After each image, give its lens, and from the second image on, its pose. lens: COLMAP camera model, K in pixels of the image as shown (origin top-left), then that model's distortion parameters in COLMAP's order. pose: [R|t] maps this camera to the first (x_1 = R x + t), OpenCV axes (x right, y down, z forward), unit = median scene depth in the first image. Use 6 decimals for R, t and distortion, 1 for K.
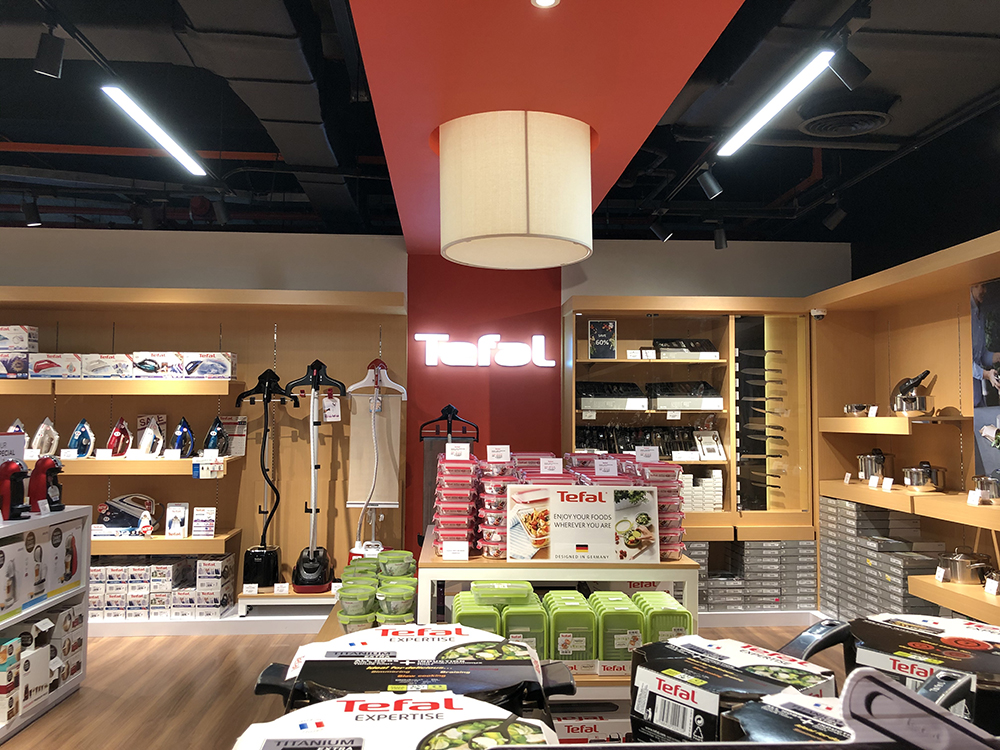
lens RADIAL K [[830.1, 0, 489.5], [0, 830.1, 376.0], [0, 0, 1]] dist [0.035279, -0.000450]
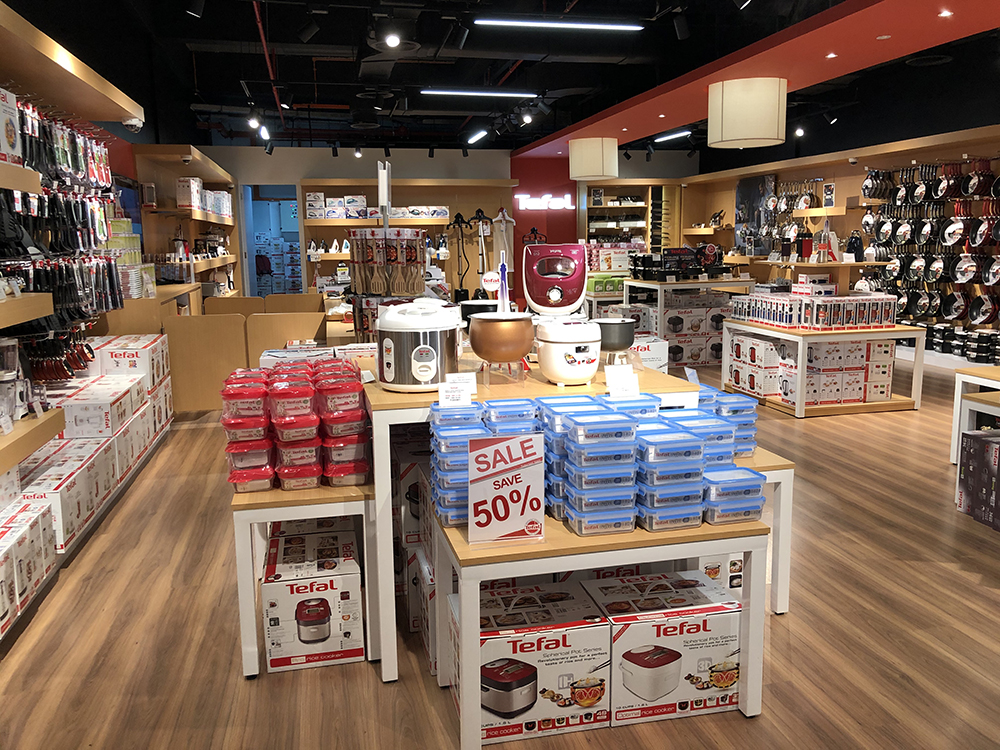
lens RADIAL K [[830.1, 0, 489.5], [0, 830.1, 376.0], [0, 0, 1]] dist [0.035279, -0.000450]
pose [[0.988504, -0.044350, 0.144545, -0.543103], [0.011901, 0.975868, 0.218037, -0.068940], [-0.150727, -0.213810, 0.965177, -1.375381]]
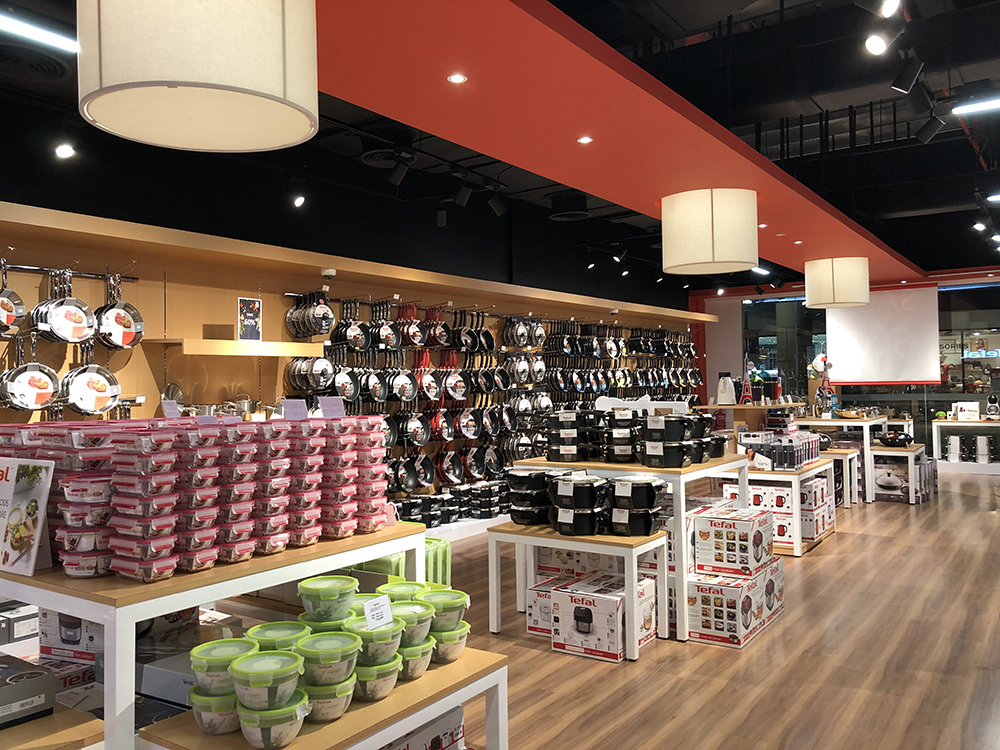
lens RADIAL K [[830.1, 0, 489.5], [0, 830.1, 376.0], [0, 0, 1]] dist [0.035279, -0.000450]
pose [[-0.786641, 0.010218, 0.617325, -0.359006], [-0.022976, 0.998686, -0.045808, 0.059759], [-0.616982, -0.050218, -0.785373, 0.974425]]
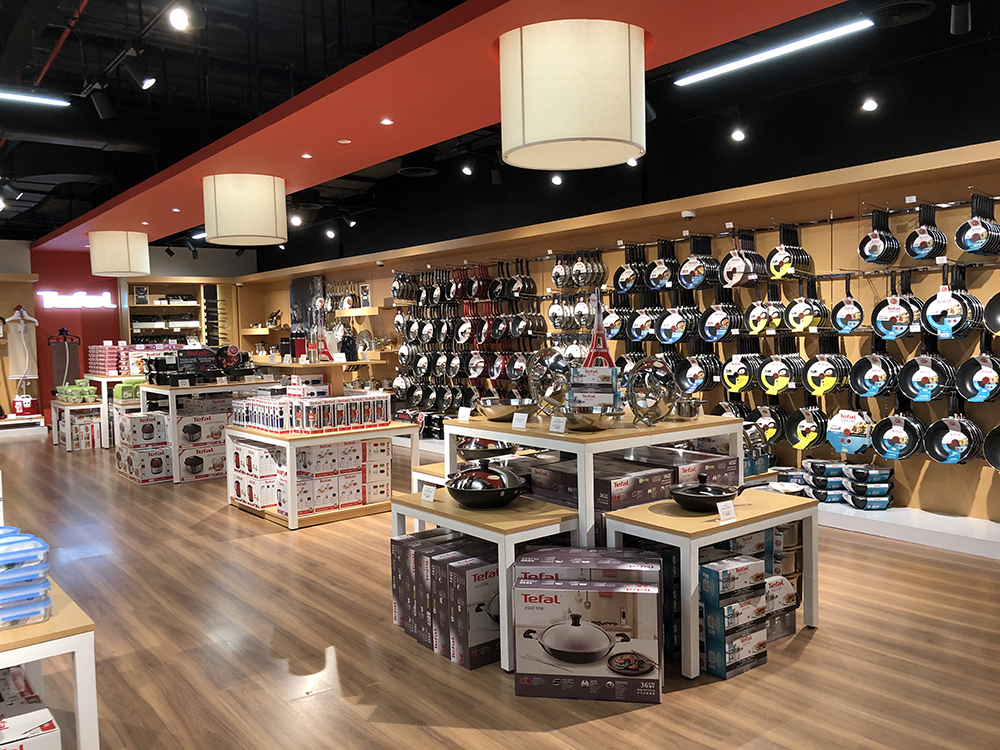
lens RADIAL K [[830.1, 0, 489.5], [0, 830.1, 376.0], [0, 0, 1]] dist [0.035279, -0.000450]
pose [[0.826768, -0.058362, 0.559507, -0.350411], [-0.000100, 0.994588, 0.103894, -0.062709], [-0.562543, -0.085952, 0.822288, -1.344045]]
